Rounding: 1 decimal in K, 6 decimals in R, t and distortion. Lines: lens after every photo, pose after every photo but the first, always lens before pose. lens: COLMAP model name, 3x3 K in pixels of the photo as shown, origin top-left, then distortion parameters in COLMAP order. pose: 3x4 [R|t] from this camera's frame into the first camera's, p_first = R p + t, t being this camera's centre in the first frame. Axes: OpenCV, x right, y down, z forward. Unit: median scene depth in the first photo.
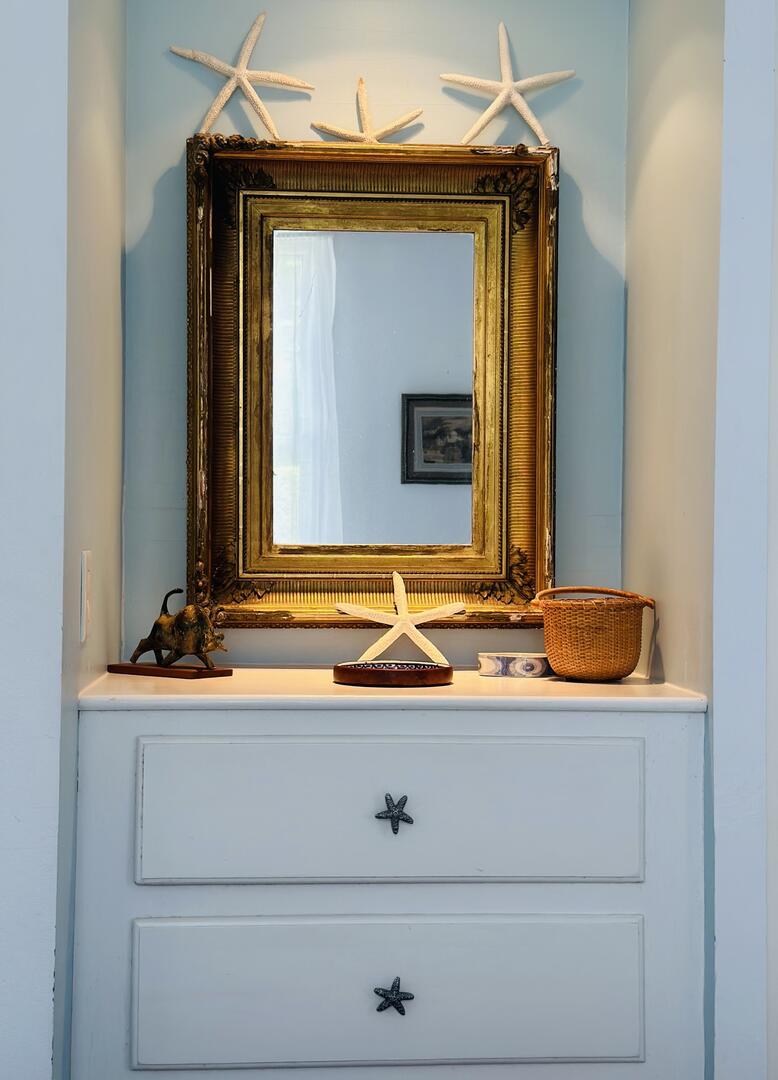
lens RADIAL K [[1549.2, 0, 389.0], [0, 1549.2, 540.0], [0, 0, 1]] dist [0.137123, 0.039358]
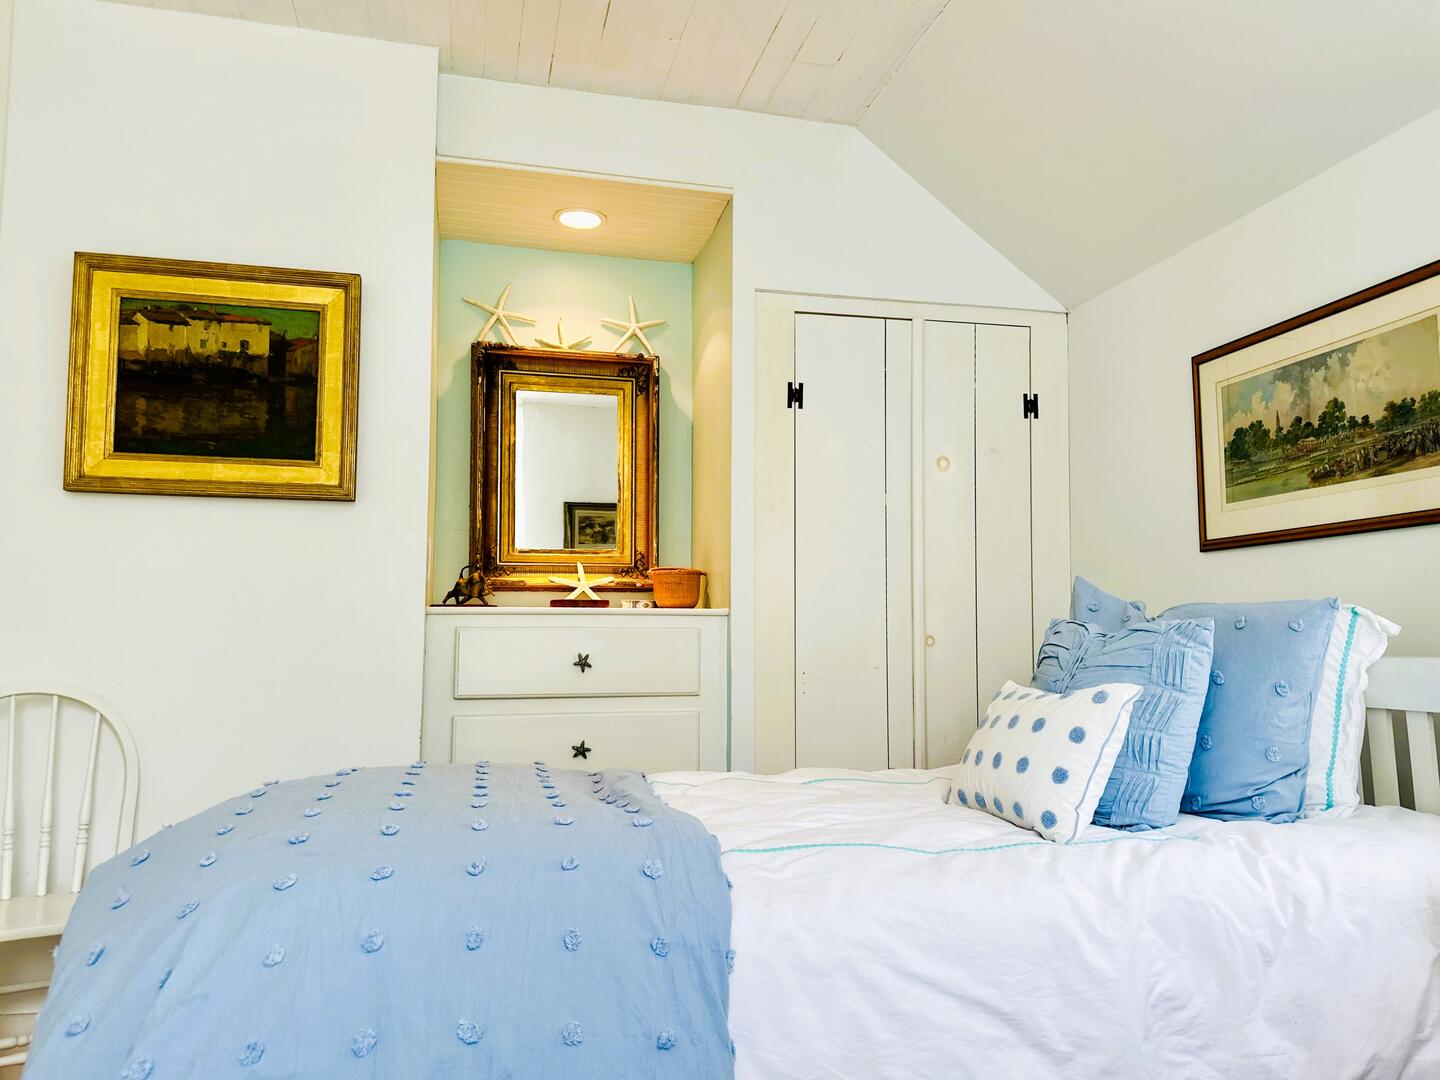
lens RADIAL K [[985.5, 0, 720.0], [0, 985.5, 540.0], [0, 0, 1]] dist [0.182412, 0.000022]
pose [[0.985680, 0.004419, 0.168568, -0.031515], [0.006856, 0.997780, -0.066242, 0.078702], [-0.168487, 0.066449, 0.983462, -0.284363]]
